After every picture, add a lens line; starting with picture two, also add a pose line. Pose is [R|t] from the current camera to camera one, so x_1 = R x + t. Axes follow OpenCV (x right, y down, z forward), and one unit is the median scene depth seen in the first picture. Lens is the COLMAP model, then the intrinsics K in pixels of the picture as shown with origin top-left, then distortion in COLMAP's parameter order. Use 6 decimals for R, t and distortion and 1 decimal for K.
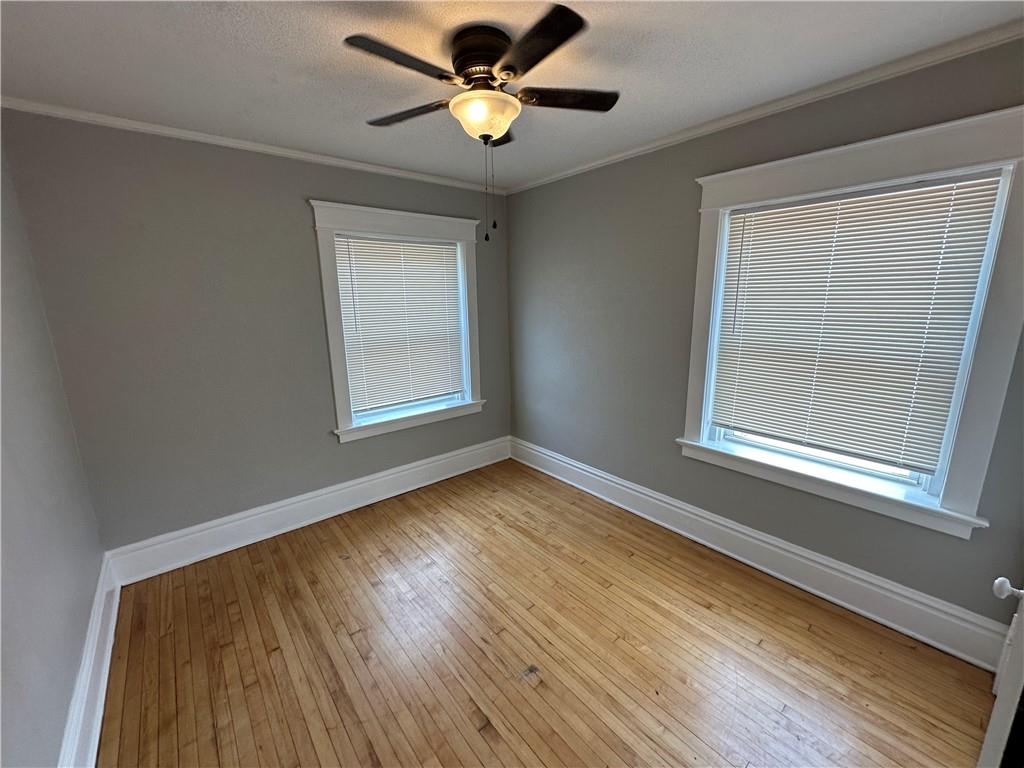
lens RADIAL K [[408.2, 0, 512.4], [0, 408.2, 383.3], [0, 0, 1]] dist [-0.002914, 0.000508]
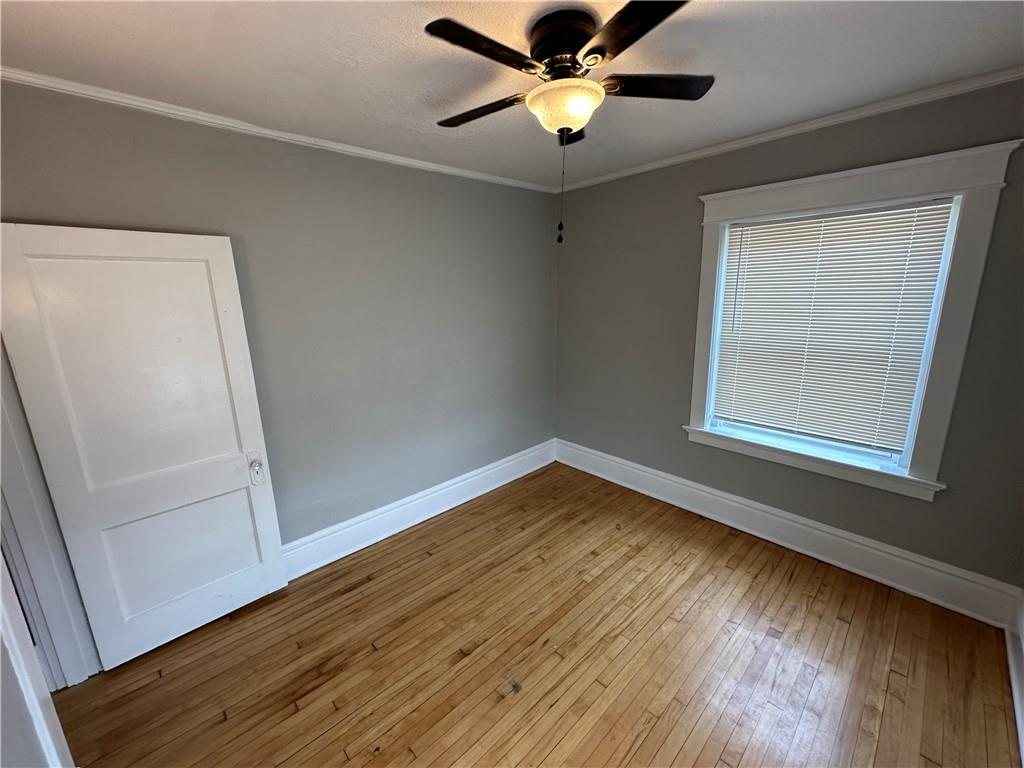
lens RADIAL K [[408.2, 0, 512.4], [0, 408.2, 383.3], [0, 0, 1]] dist [-0.002914, 0.000508]
pose [[0.056093, 0.231443, -0.971230, 0.684223], [-0.191261, 0.957237, 0.217062, -0.167928], [0.979935, 0.173583, 0.097960, 0.638654]]
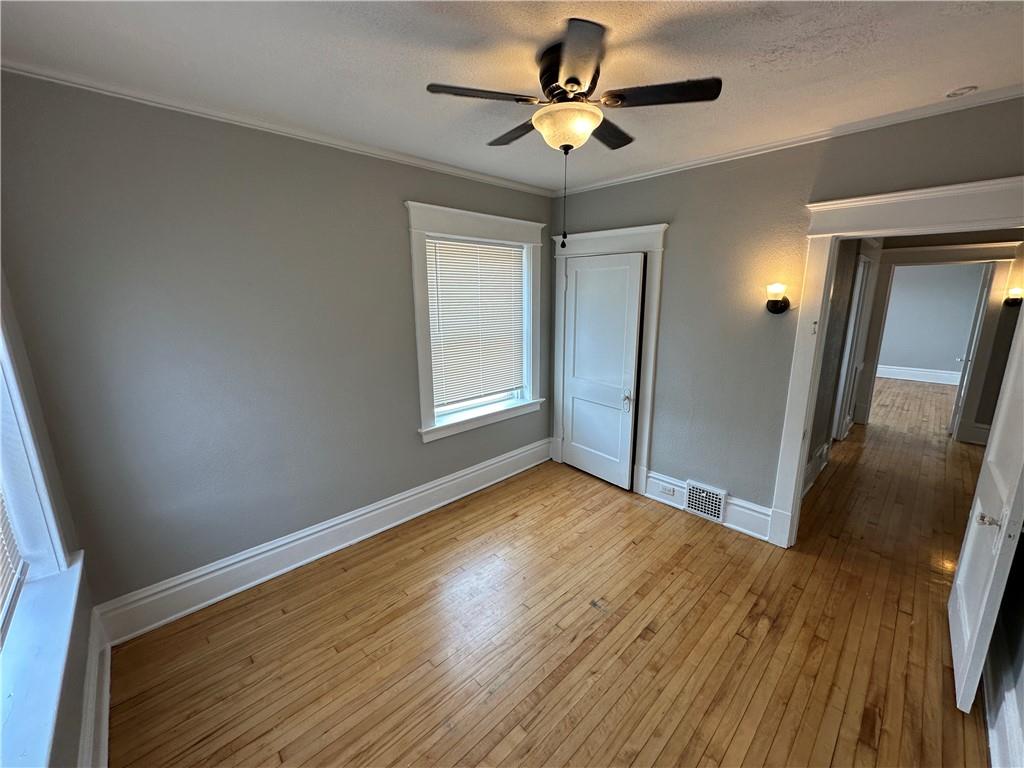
lens RADIAL K [[408.2, 0, 512.4], [0, 408.2, 383.3], [0, 0, 1]] dist [-0.002914, 0.000508]
pose [[-0.066003, -0.194544, 0.978671, -0.838130], [0.220154, 0.953799, 0.204448, -0.198915], [-0.973229, 0.228953, -0.020124, 0.921104]]
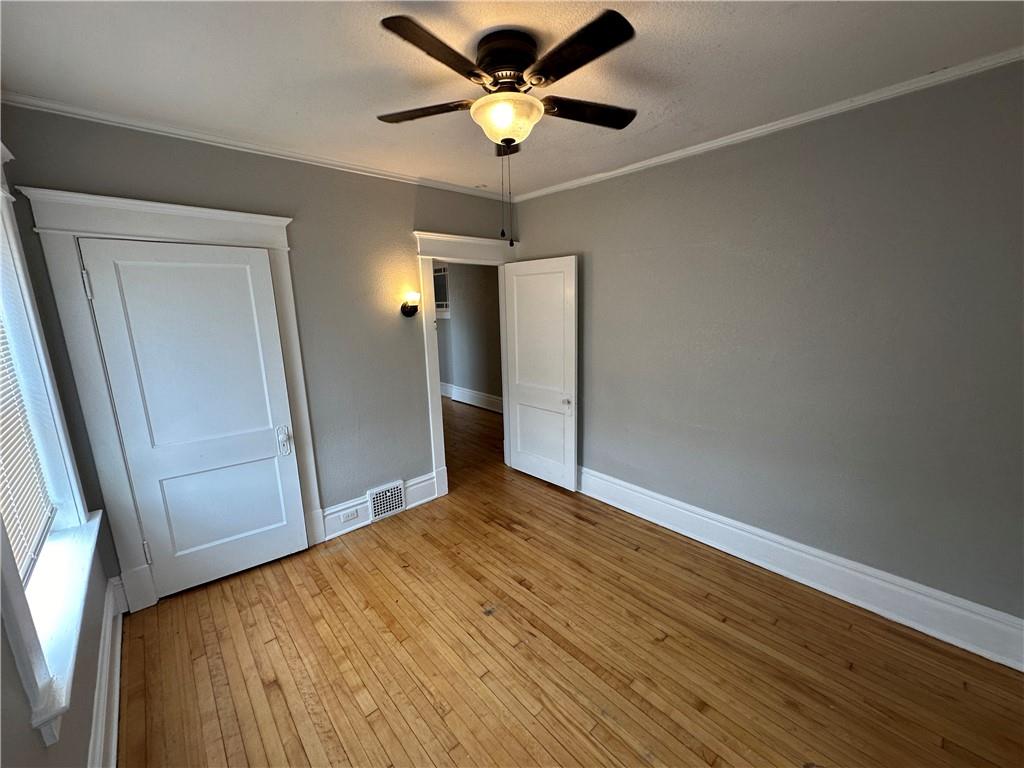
lens RADIAL K [[408.2, 0, 512.4], [0, 408.2, 383.3], [0, 0, 1]] dist [-0.002914, 0.000508]
pose [[-0.998575, 0.045159, -0.028453, -0.014779], [0.029842, 0.914339, 0.403848, -0.334704], [0.044253, 0.402423, -0.914384, 1.520140]]
